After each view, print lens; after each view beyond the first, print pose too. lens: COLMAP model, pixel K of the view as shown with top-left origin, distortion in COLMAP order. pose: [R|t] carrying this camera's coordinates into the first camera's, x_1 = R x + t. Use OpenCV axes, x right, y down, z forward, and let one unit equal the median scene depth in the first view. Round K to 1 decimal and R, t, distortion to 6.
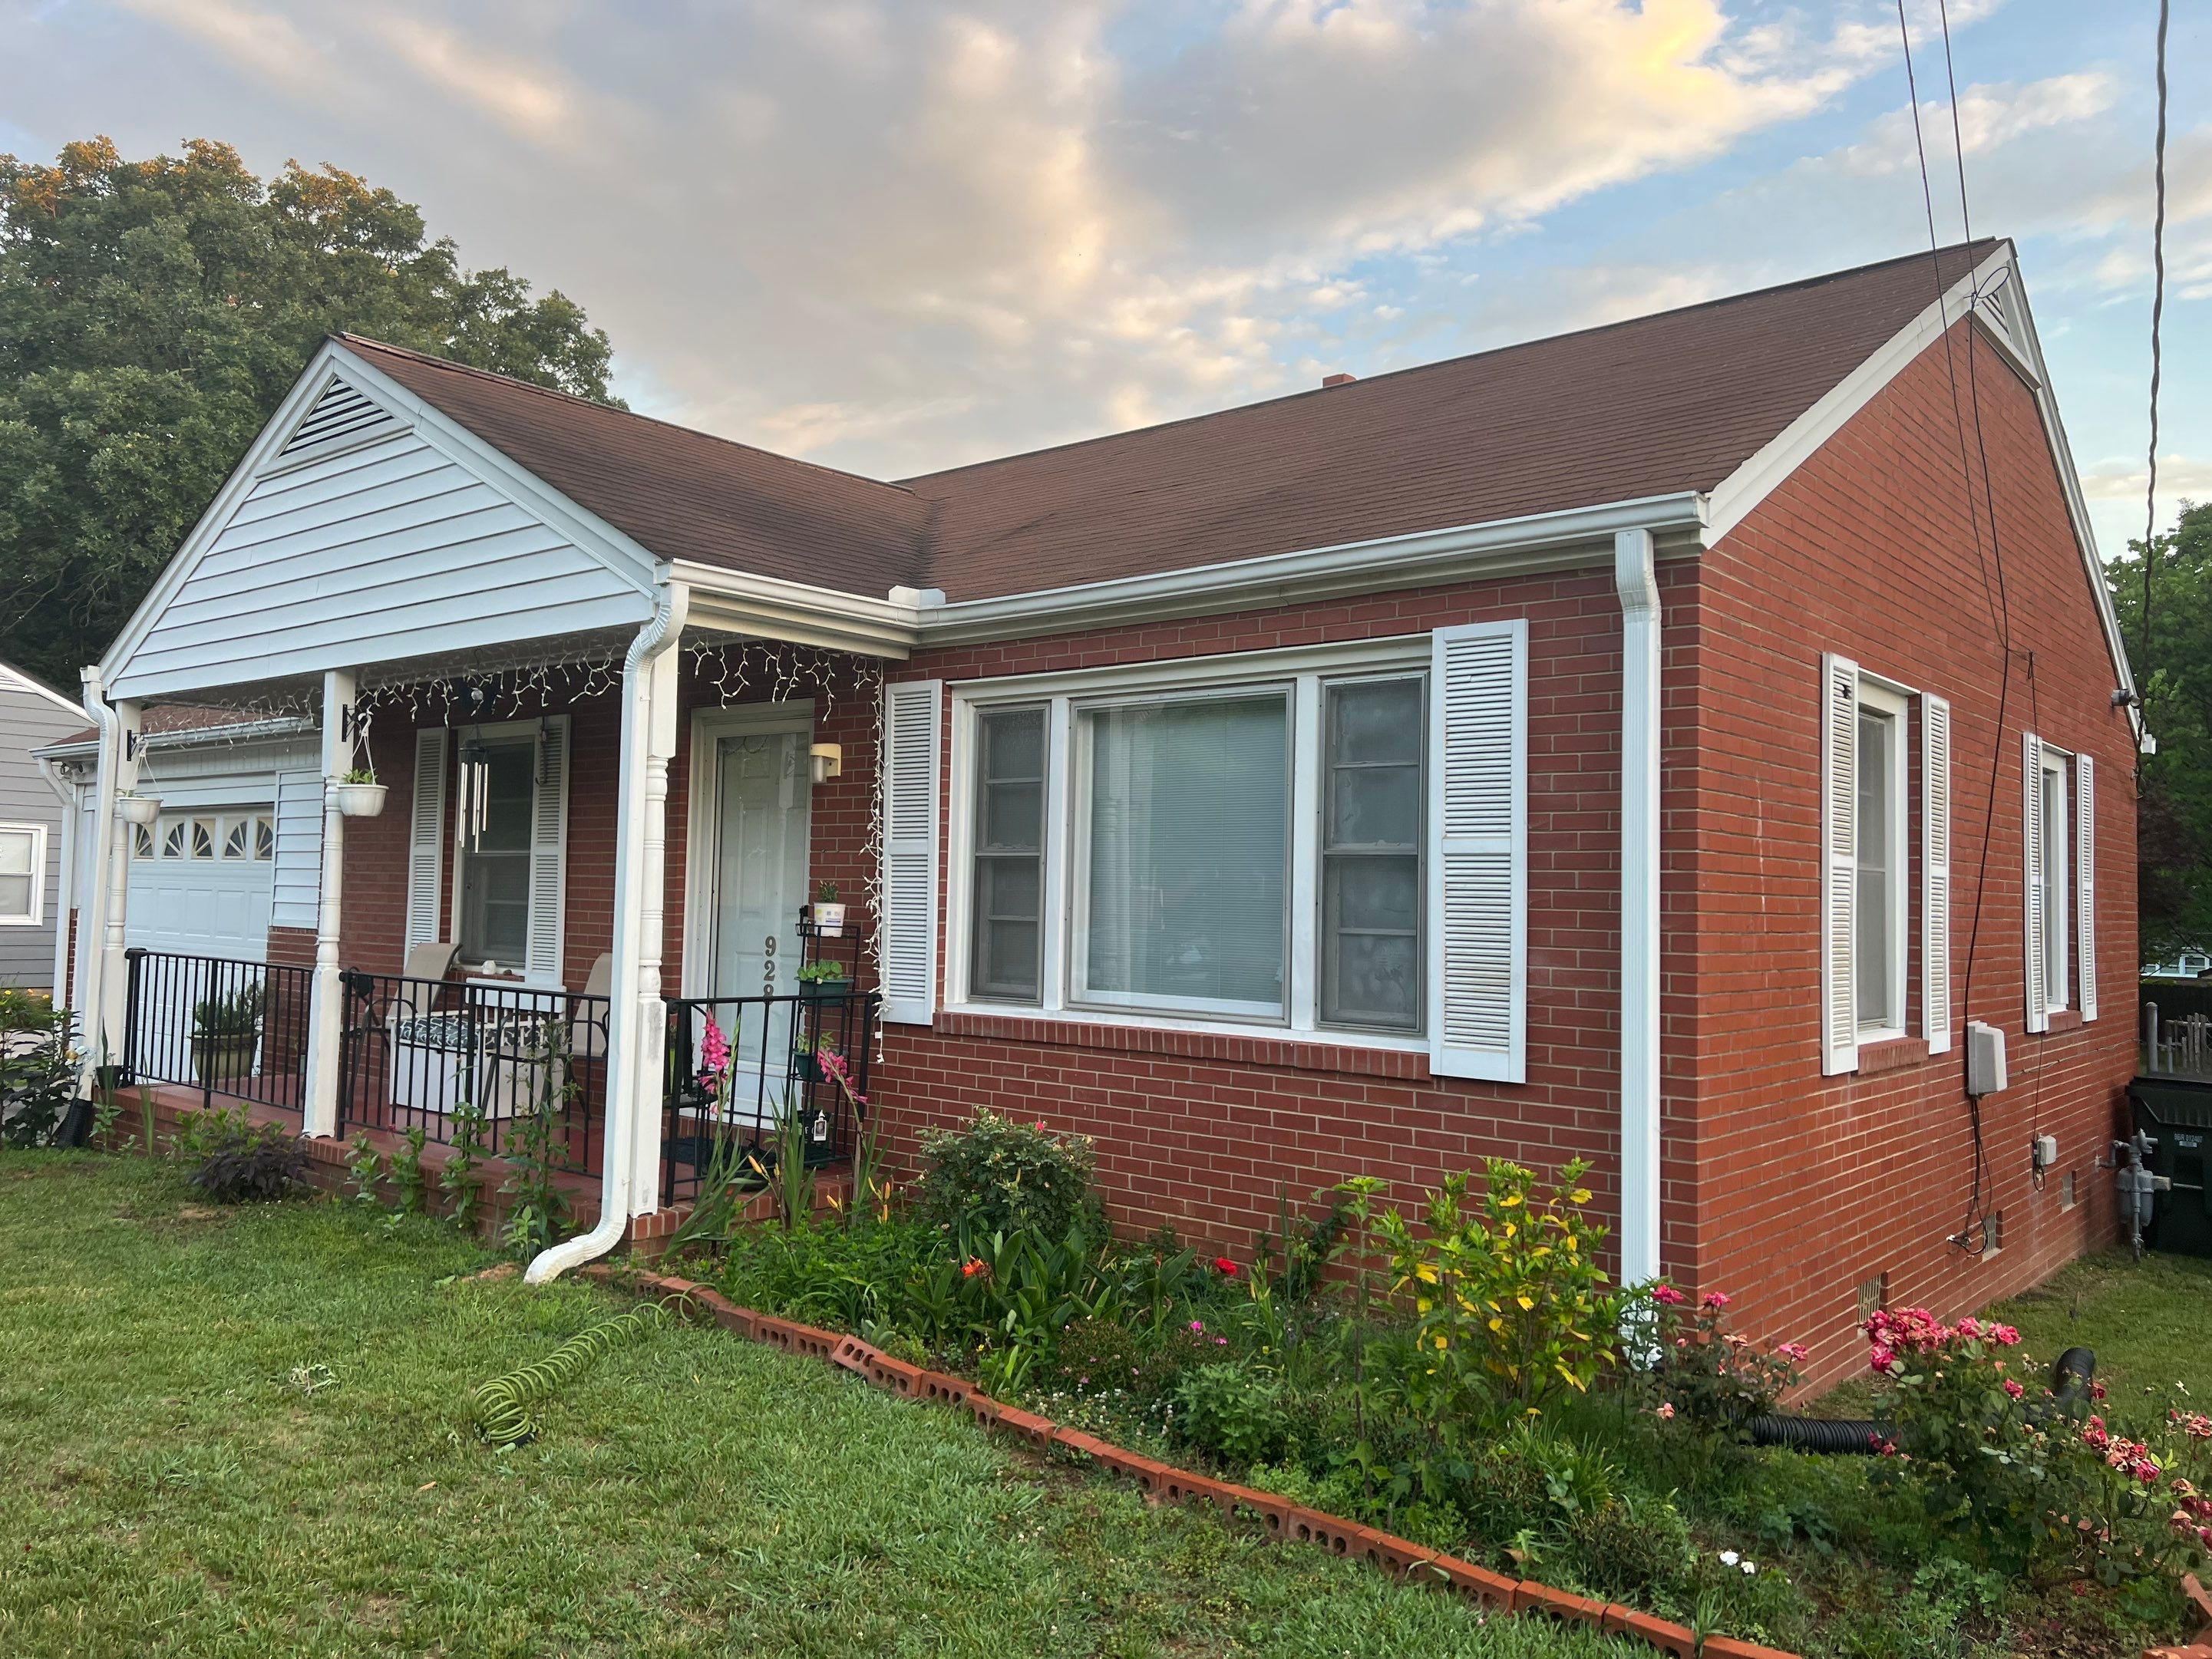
lens RADIAL K [[1613.0, 0, 1082.0], [0, 1613.0, 811.9], [0, 0, 1]] dist [0.061959, -0.054649]
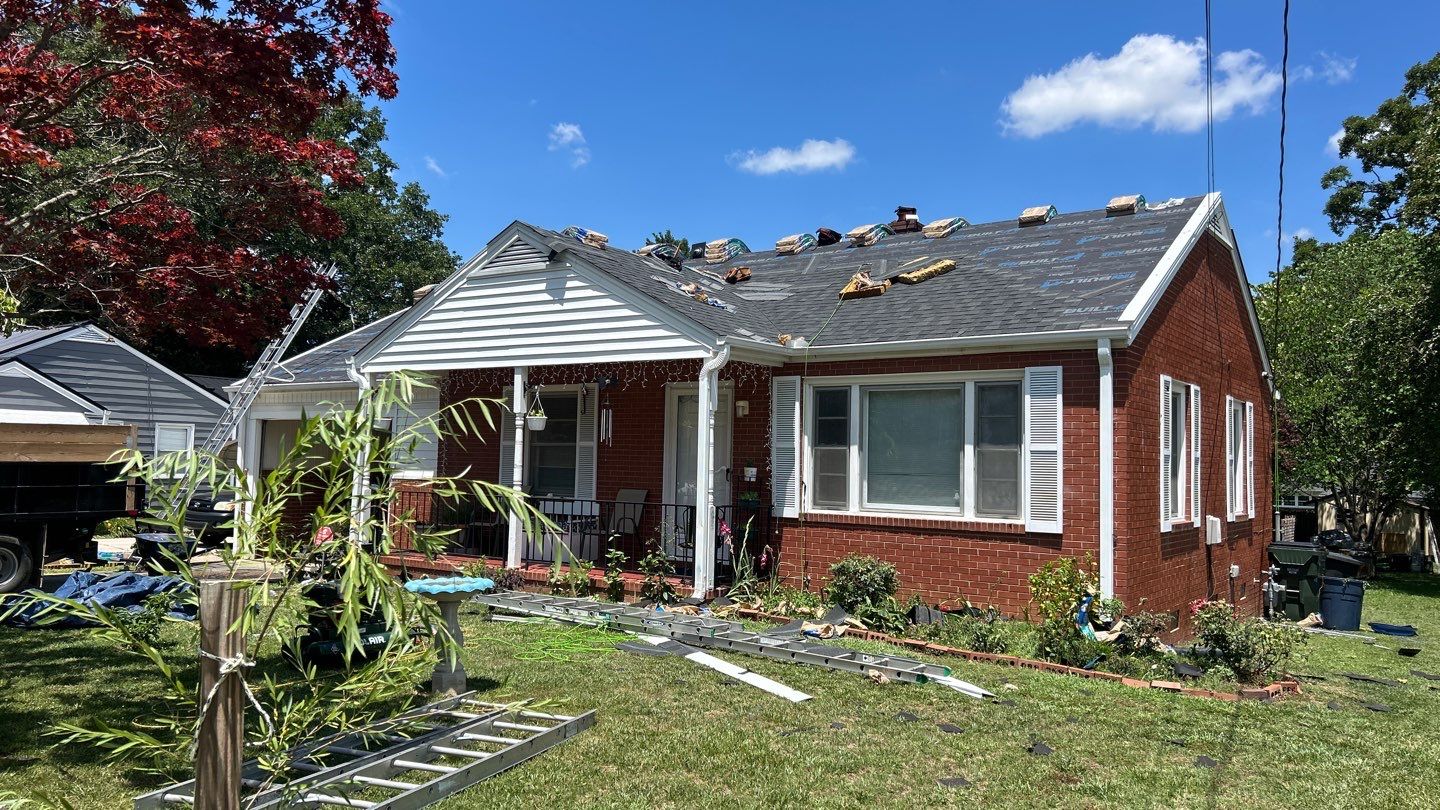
lens RADIAL K [[1046.5, 0, 700.4], [0, 1046.5, 405.5], [0, 0, 1]] dist [0.059929, -0.024645]
pose [[0.996852, 0.003672, 0.079198, -0.371101], [-0.003741, 0.999993, 0.000720, -0.039094], [-0.079194, -0.001014, 0.996859, -0.572676]]
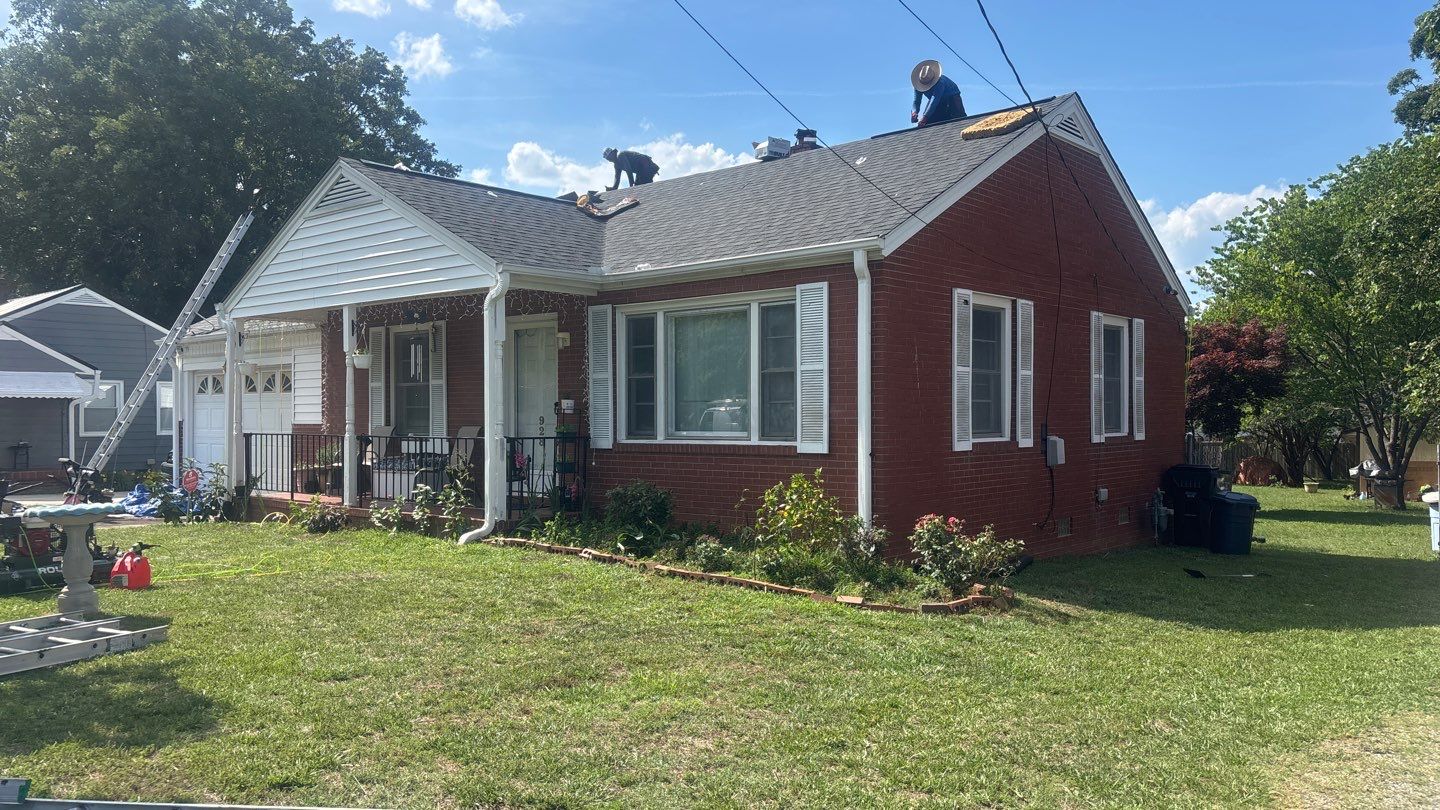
lens RADIAL K [[1046.5, 0, 707.9], [0, 1046.5, 424.5], [0, 0, 1]] dist [0.059929, -0.024645]
pose [[0.999606, -0.027596, -0.005134, 0.060075], [0.027866, 0.997588, 0.063567, 0.000445], [0.003368, -0.063685, 0.997964, -0.567964]]
